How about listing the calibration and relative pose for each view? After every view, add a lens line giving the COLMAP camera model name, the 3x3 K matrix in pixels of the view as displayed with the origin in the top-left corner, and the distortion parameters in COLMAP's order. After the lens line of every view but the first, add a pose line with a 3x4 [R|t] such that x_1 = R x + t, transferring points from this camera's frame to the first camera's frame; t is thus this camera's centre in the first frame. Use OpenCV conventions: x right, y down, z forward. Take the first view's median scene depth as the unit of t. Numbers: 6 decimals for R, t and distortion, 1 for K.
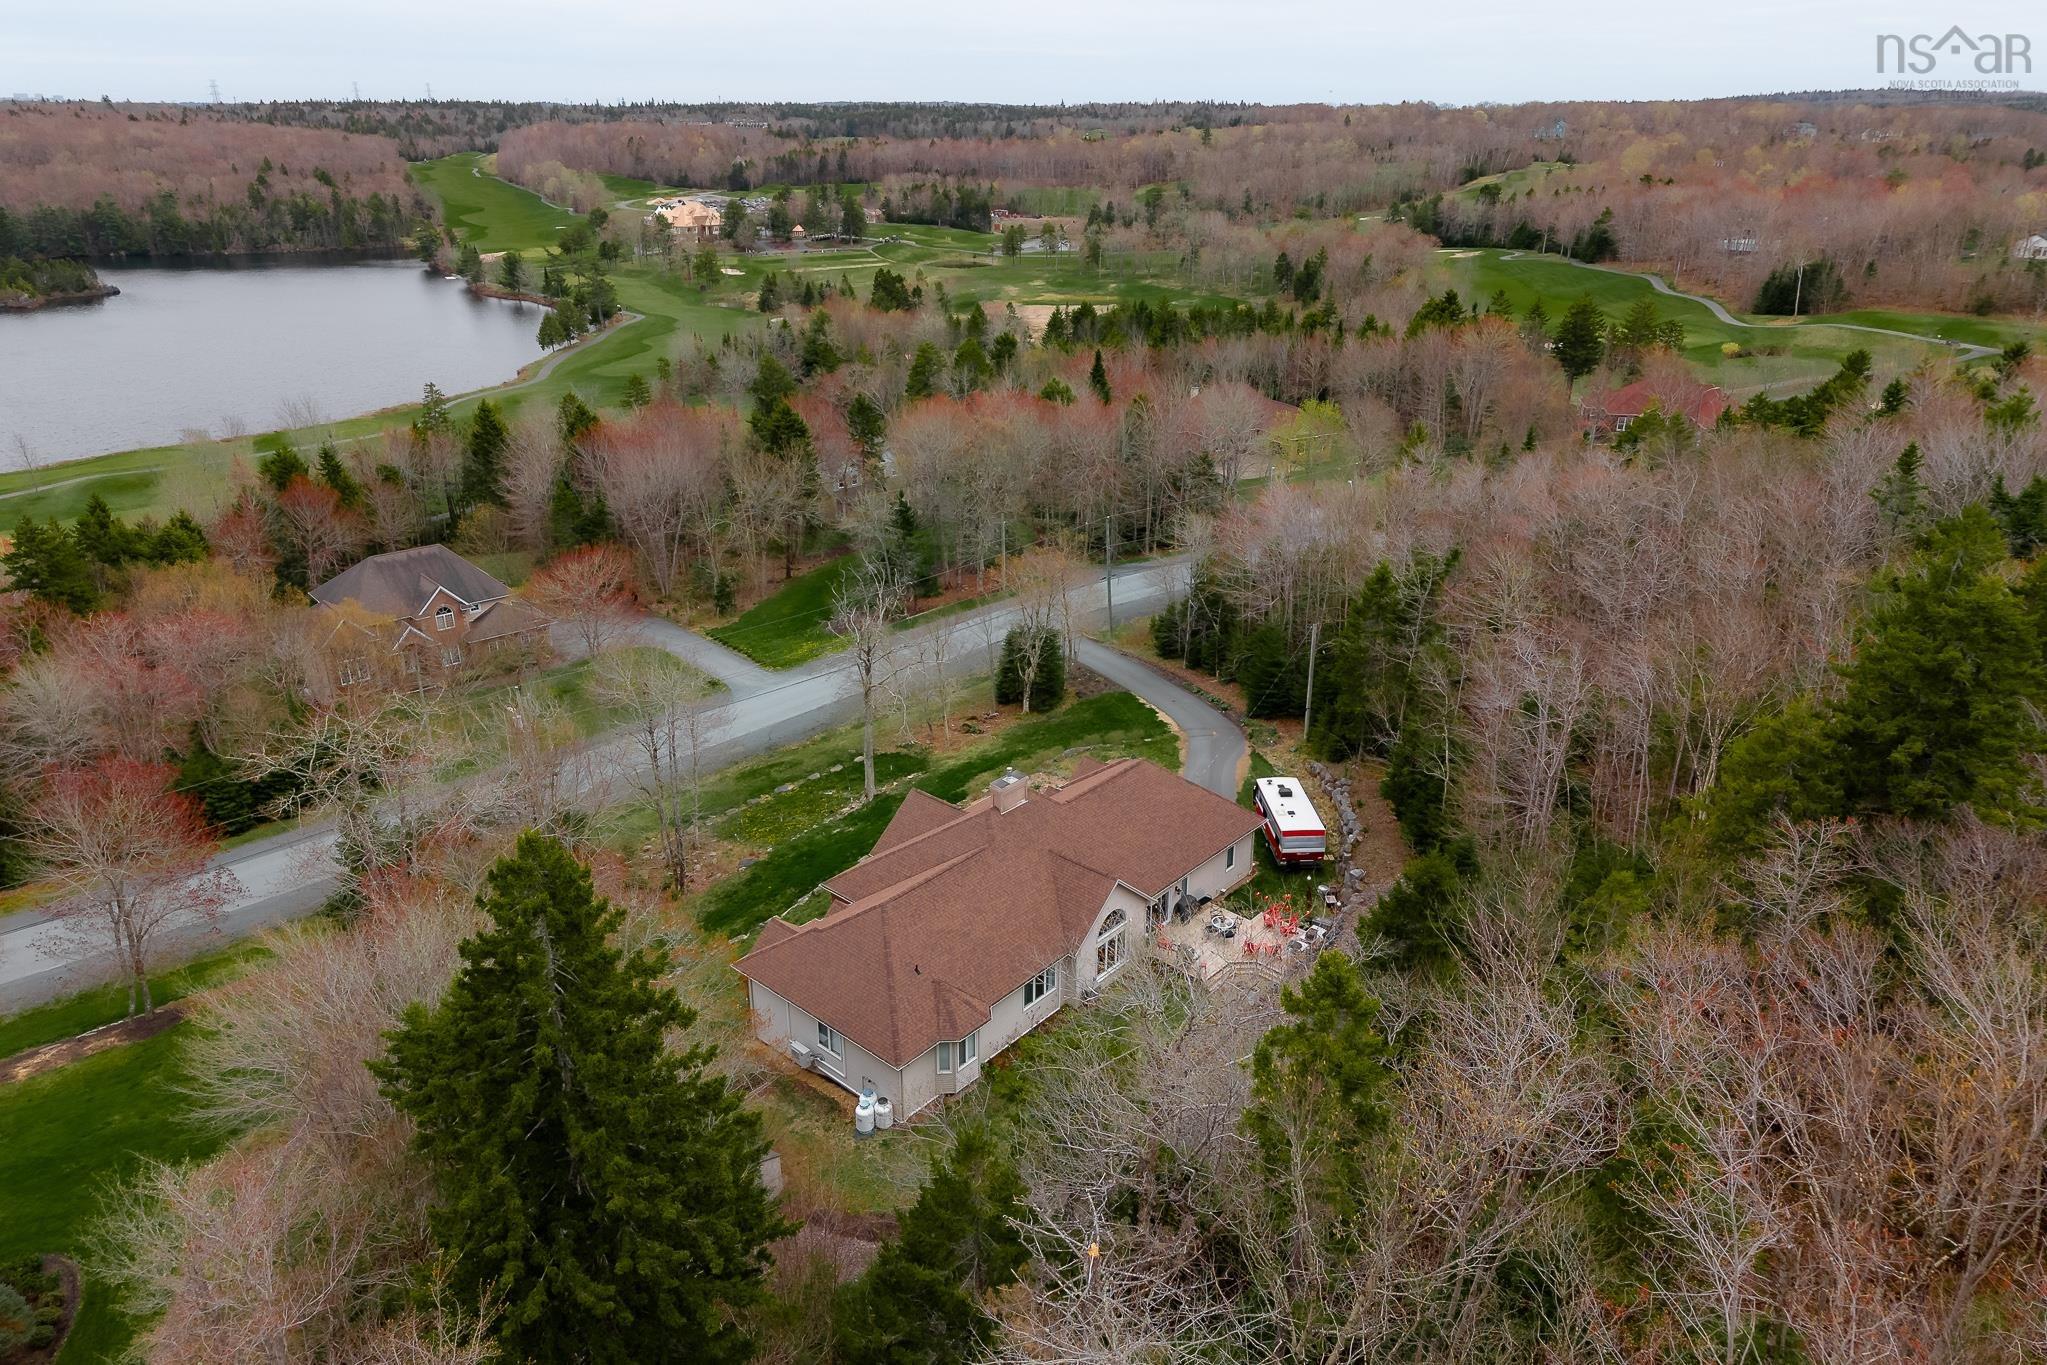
lens RADIAL K [[1370.0, 0, 1023.5], [0, 1370.0, 682.5], [0, 0, 1]] dist [0.036647, -0.019129]
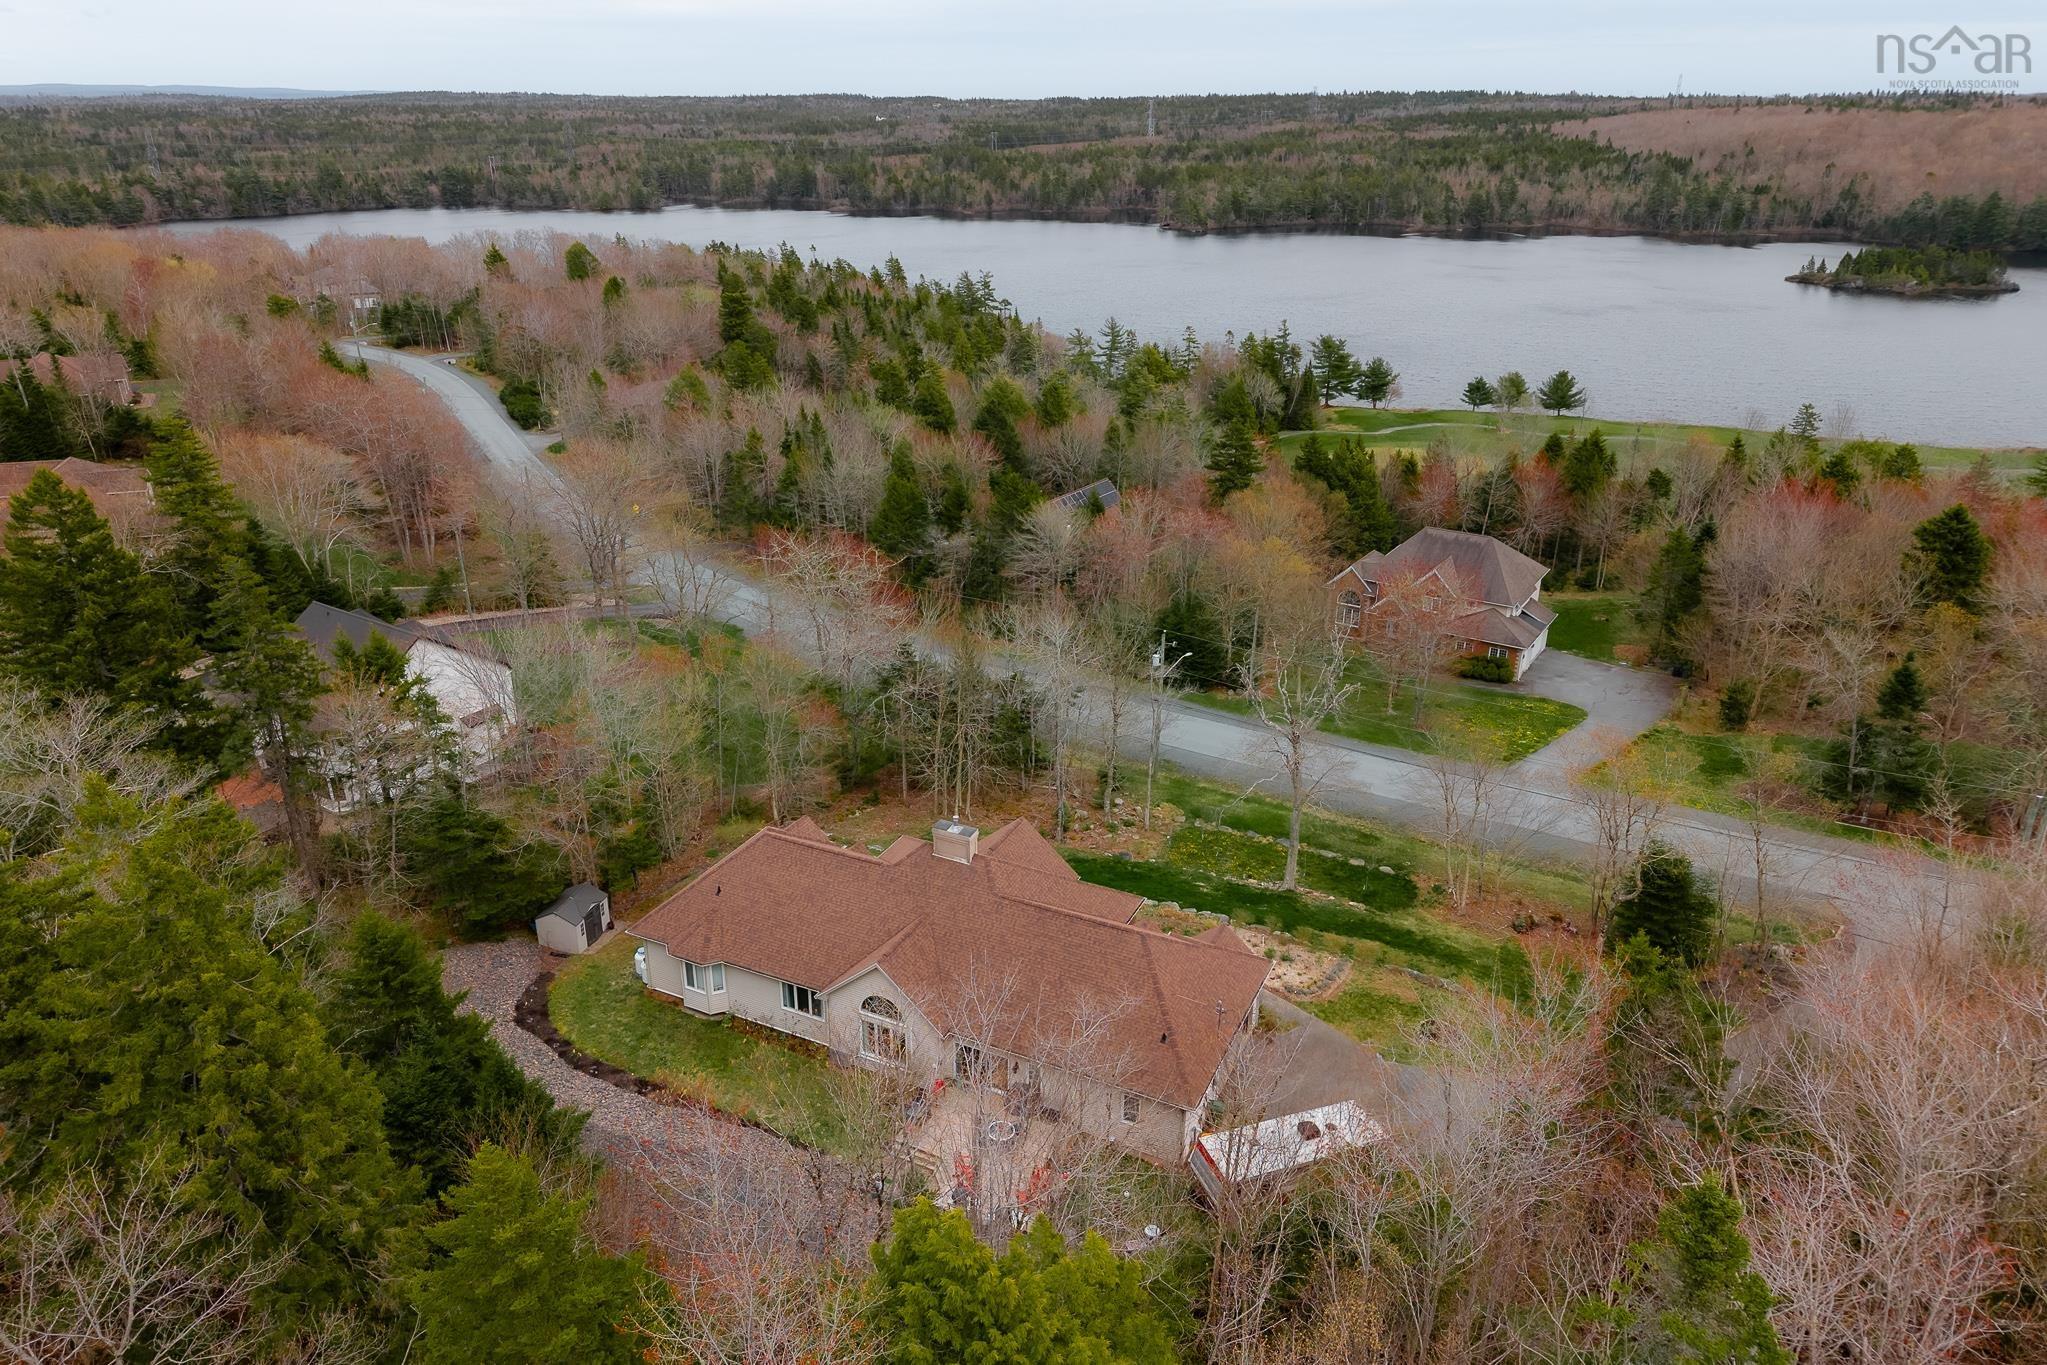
lens RADIAL K [[1370.0, 0, 1023.5], [0, 1370.0, 682.5], [0, 0, 1]] dist [0.036647, -0.019129]
pose [[0.244603, 0.375344, -0.894028, 0.131350], [-0.369393, 0.888578, 0.271991, -0.047909], [0.896503, 0.263718, 0.355998, 0.115818]]
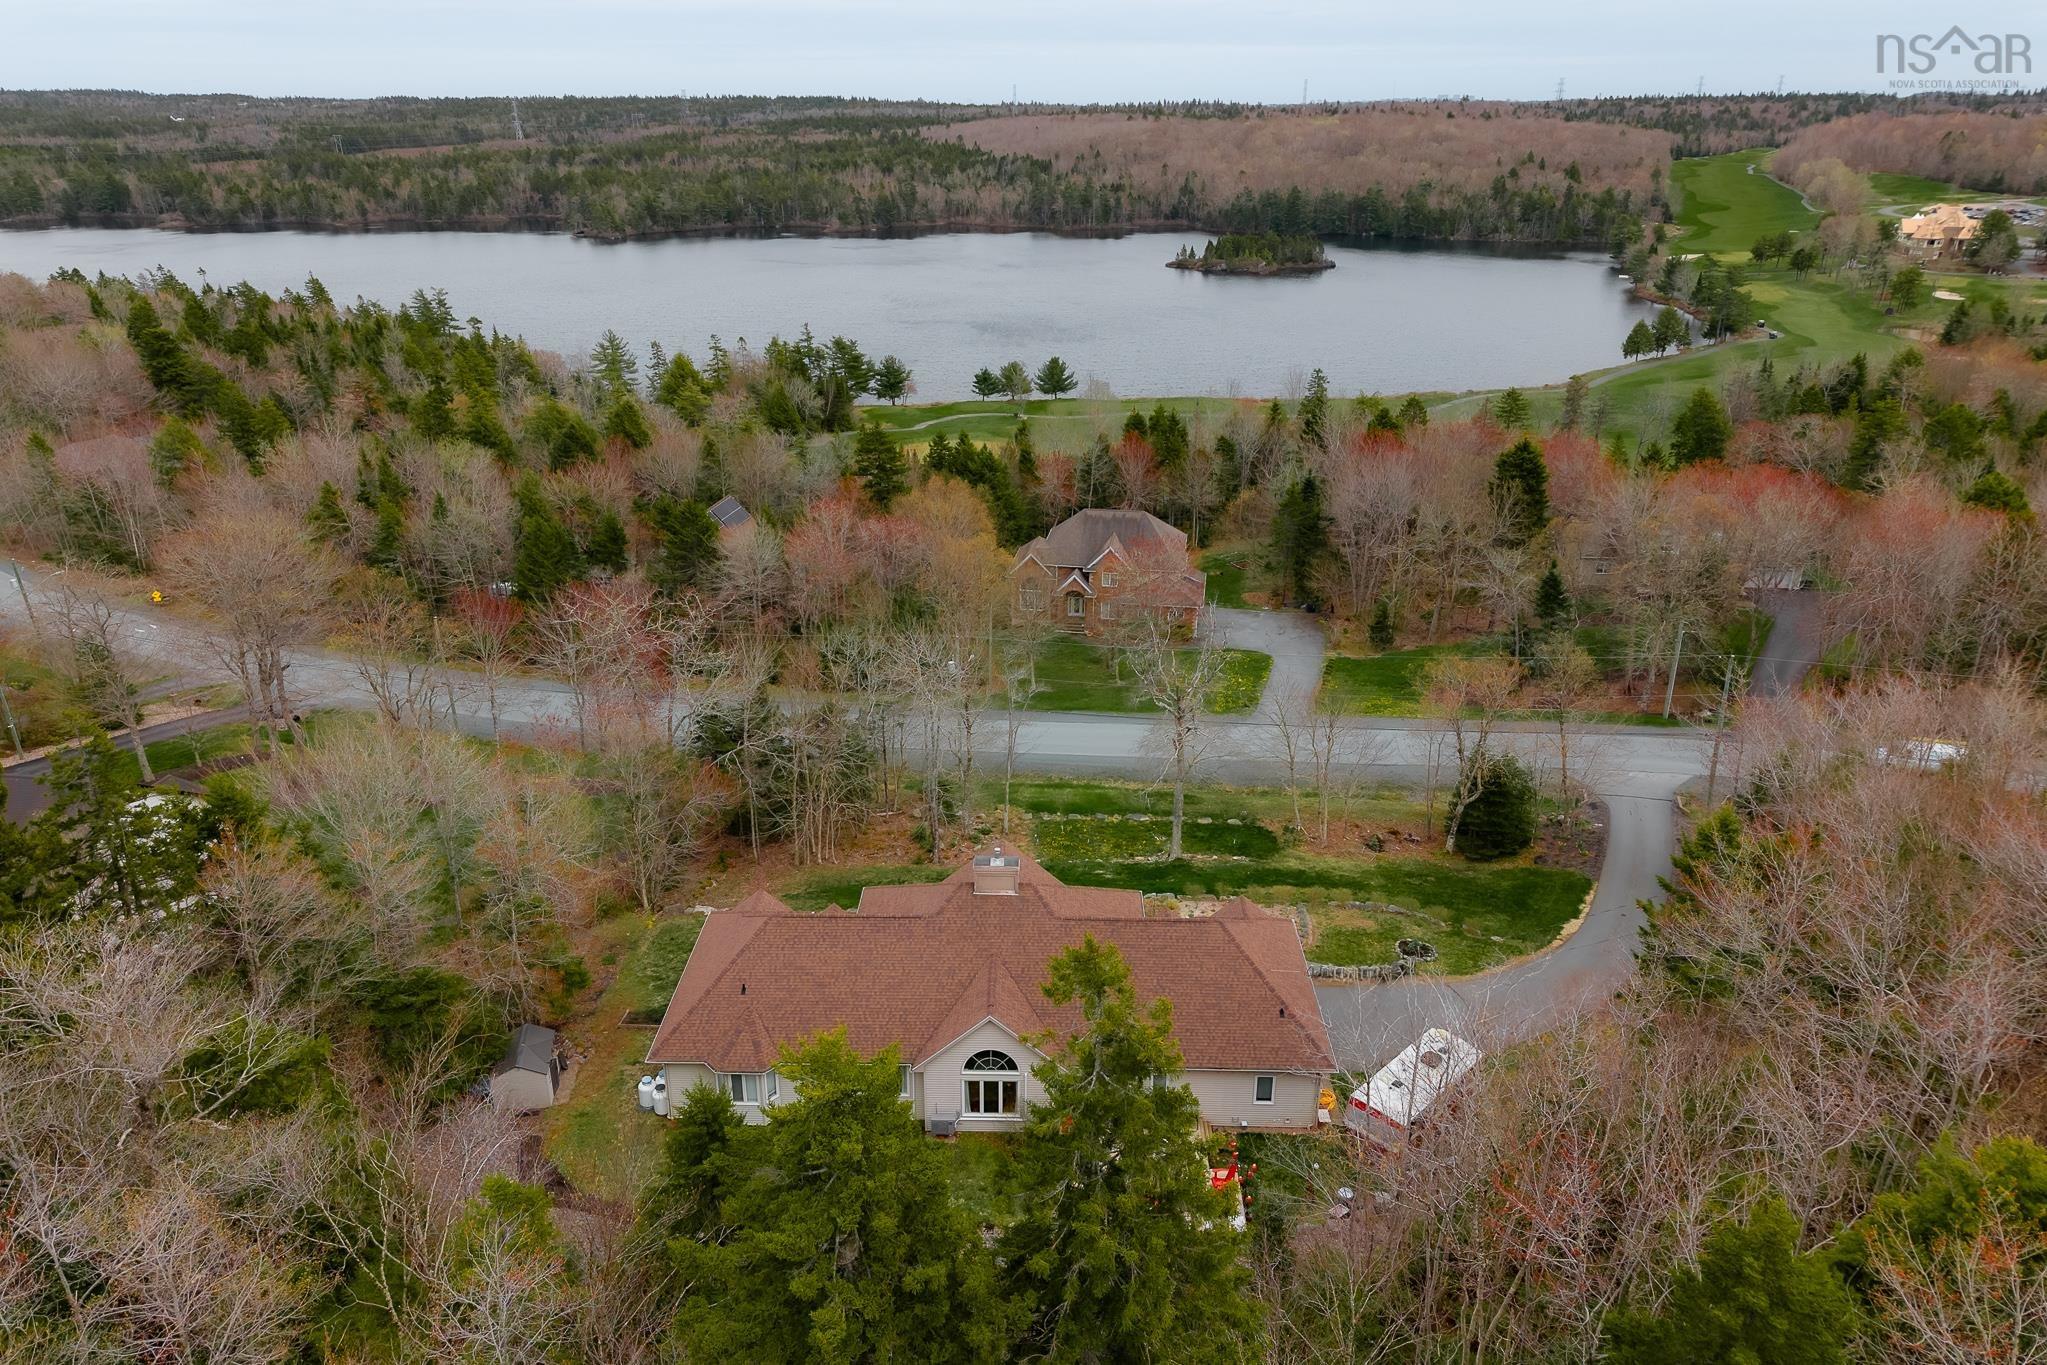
lens RADIAL K [[1370.0, 0, 1023.5], [0, 1370.0, 682.5], [0, 0, 1]] dist [0.036647, -0.019129]
pose [[0.637519, 0.297178, -0.710812, 0.098006], [-0.294796, 0.946495, 0.131314, -0.026402], [0.711804, 0.125829, 0.691015, 0.064297]]
